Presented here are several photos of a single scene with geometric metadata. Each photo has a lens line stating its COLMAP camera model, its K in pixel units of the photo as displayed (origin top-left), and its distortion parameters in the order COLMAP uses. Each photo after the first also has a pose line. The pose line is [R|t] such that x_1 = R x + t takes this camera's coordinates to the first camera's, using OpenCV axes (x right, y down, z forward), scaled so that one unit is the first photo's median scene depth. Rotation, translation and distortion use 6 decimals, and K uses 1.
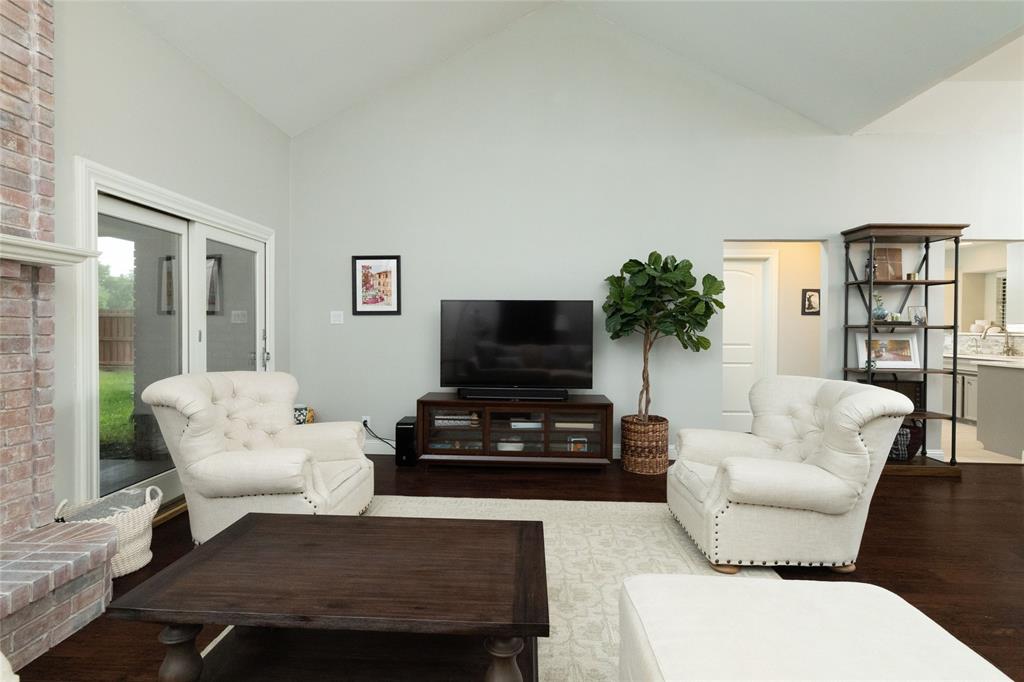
lens RADIAL K [[504.9, 0, 510.7], [0, 504.9, 335.5], [0, 0, 1]] dist [0.001475, 0.001587]
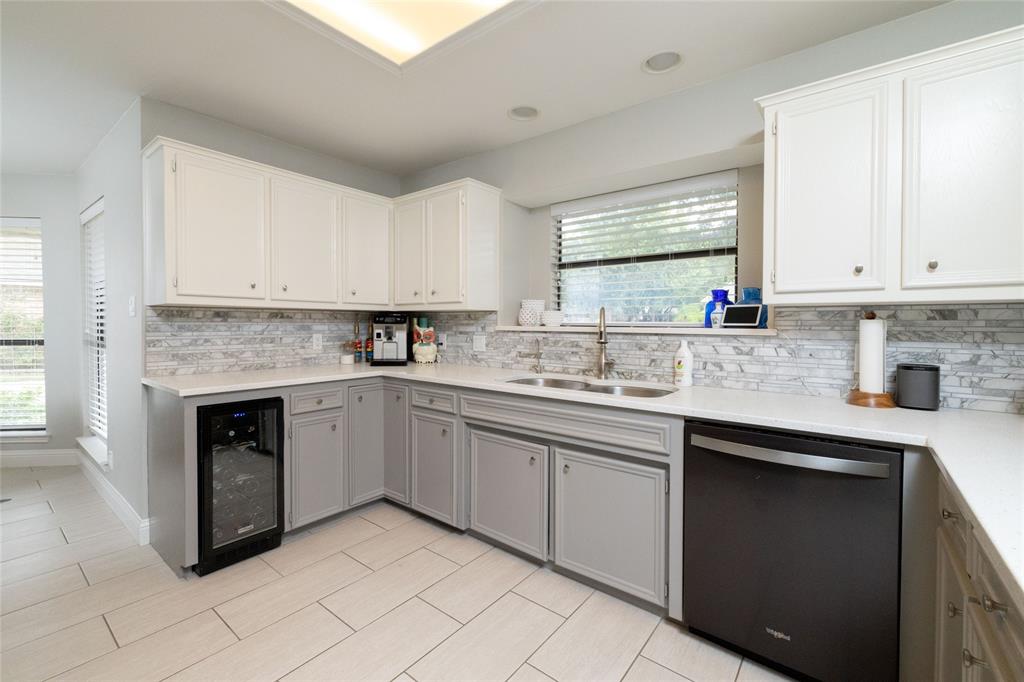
lens RADIAL K [[440.7, 0, 502.7], [0, 440.7, 332.2], [0, 0, 1]] dist [-0.001615, 0.001045]
pose [[0.589671, -0.019036, 0.807419, 0.898243], [0.008726, 0.999814, 0.017199, -0.009942], [-0.807596, -0.003097, 0.589728, 1.213484]]
